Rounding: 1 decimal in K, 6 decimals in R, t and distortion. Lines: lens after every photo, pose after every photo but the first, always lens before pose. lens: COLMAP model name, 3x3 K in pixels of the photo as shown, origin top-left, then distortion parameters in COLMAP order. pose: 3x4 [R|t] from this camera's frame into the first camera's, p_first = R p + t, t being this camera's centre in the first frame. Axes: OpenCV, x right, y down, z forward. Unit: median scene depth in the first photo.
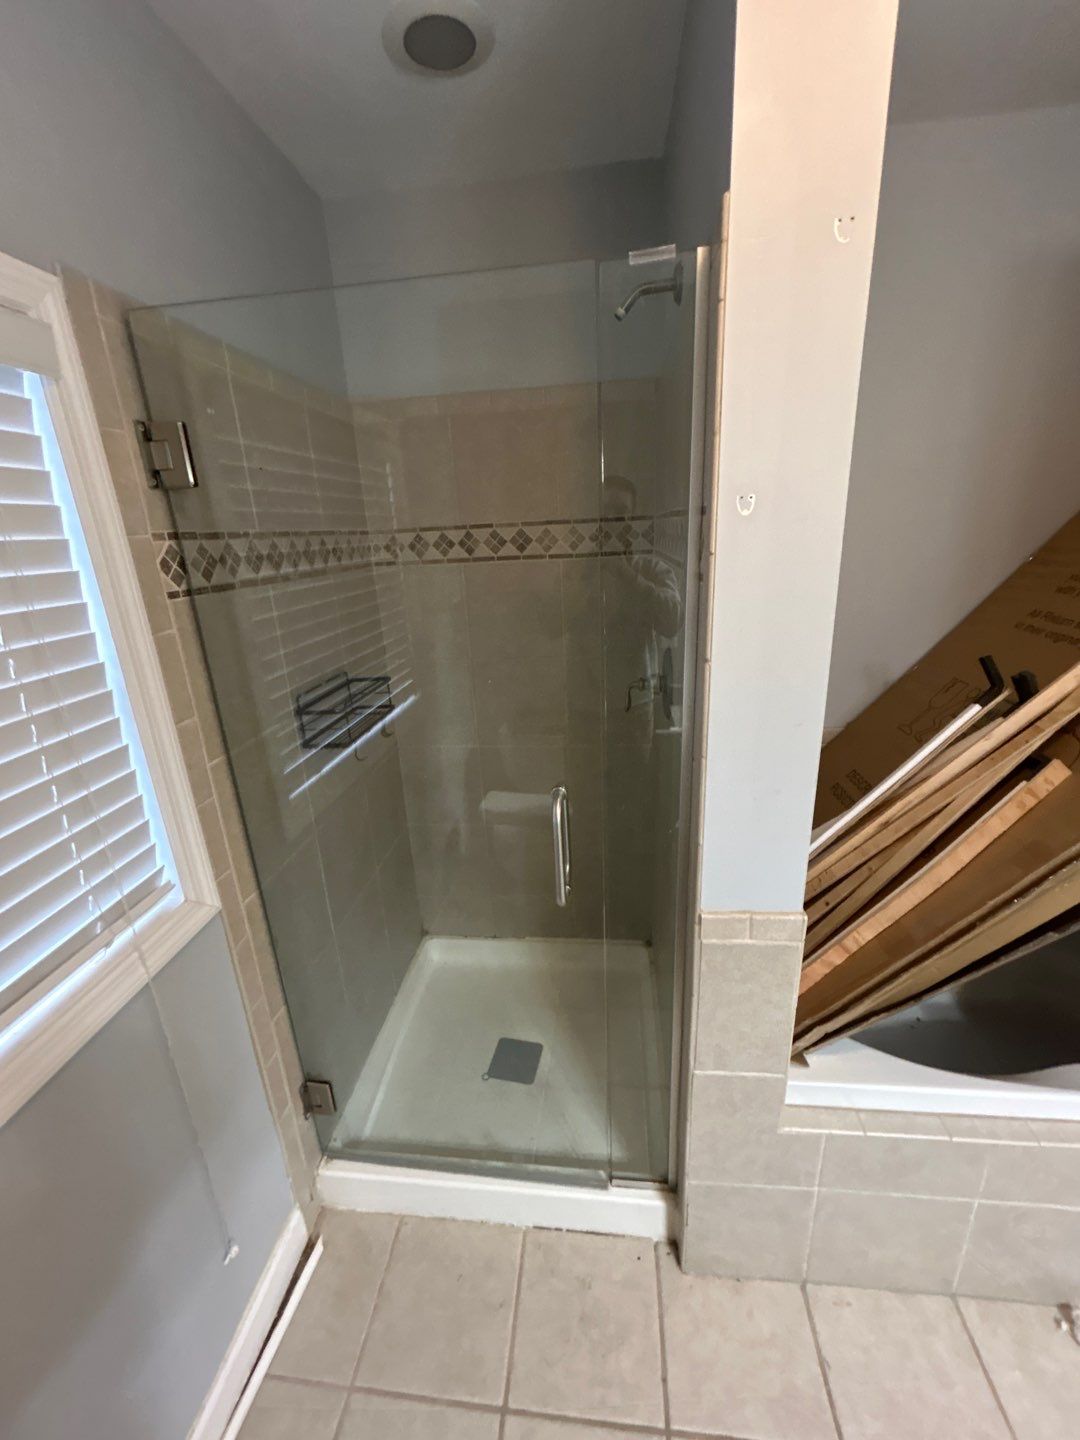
lens RADIAL K [[585.0, 0, 538.0], [0, 585.0, 725.1], [0, 0, 1]] dist [0.000371, -0.000186]
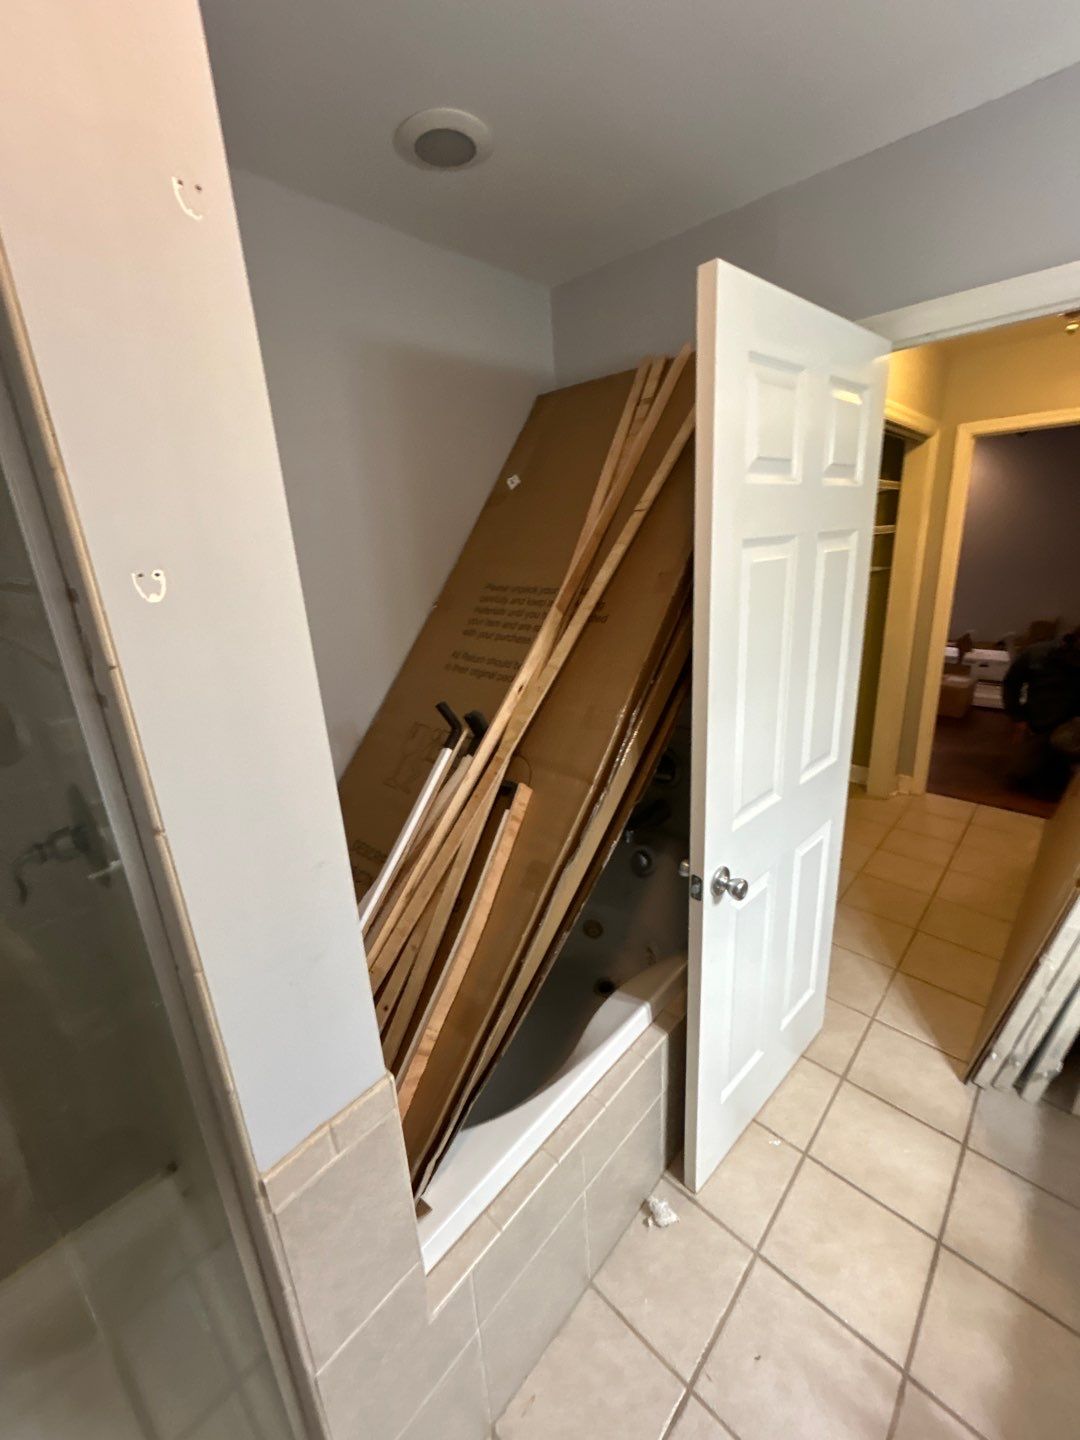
lens RADIAL K [[579.1, 0, 539.6], [0, 579.1, 716.7], [0, 0, 1]] dist [-0.000820, 0.000065]
pose [[0.602998, -0.217261, 0.767588, 0.067263], [0.276900, 0.959379, 0.054021, -0.108443], [-0.748145, 0.179970, 0.638663, 0.214583]]
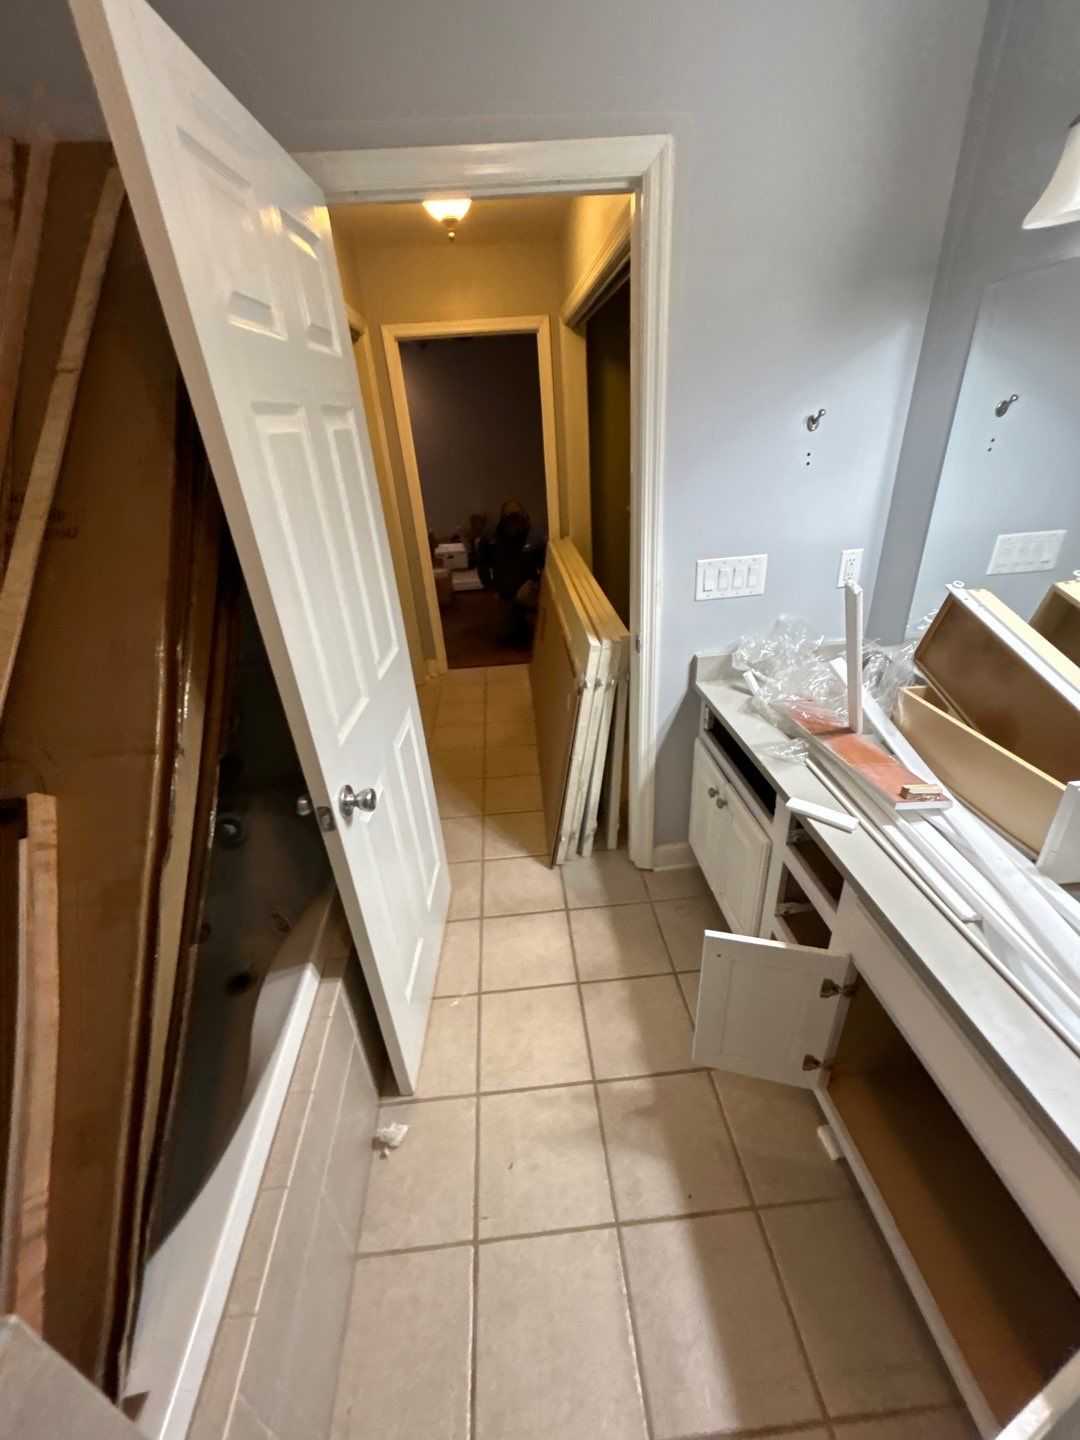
lens RADIAL K [[579.1, 0, 539.6], [0, 579.1, 716.7], [0, 0, 1]] dist [-0.000820, 0.000065]
pose [[-0.188844, -0.388940, 0.901700, 0.123453], [0.381376, 0.817100, 0.432320, -0.088016], [-0.904926, 0.425527, -0.005972, 0.346009]]
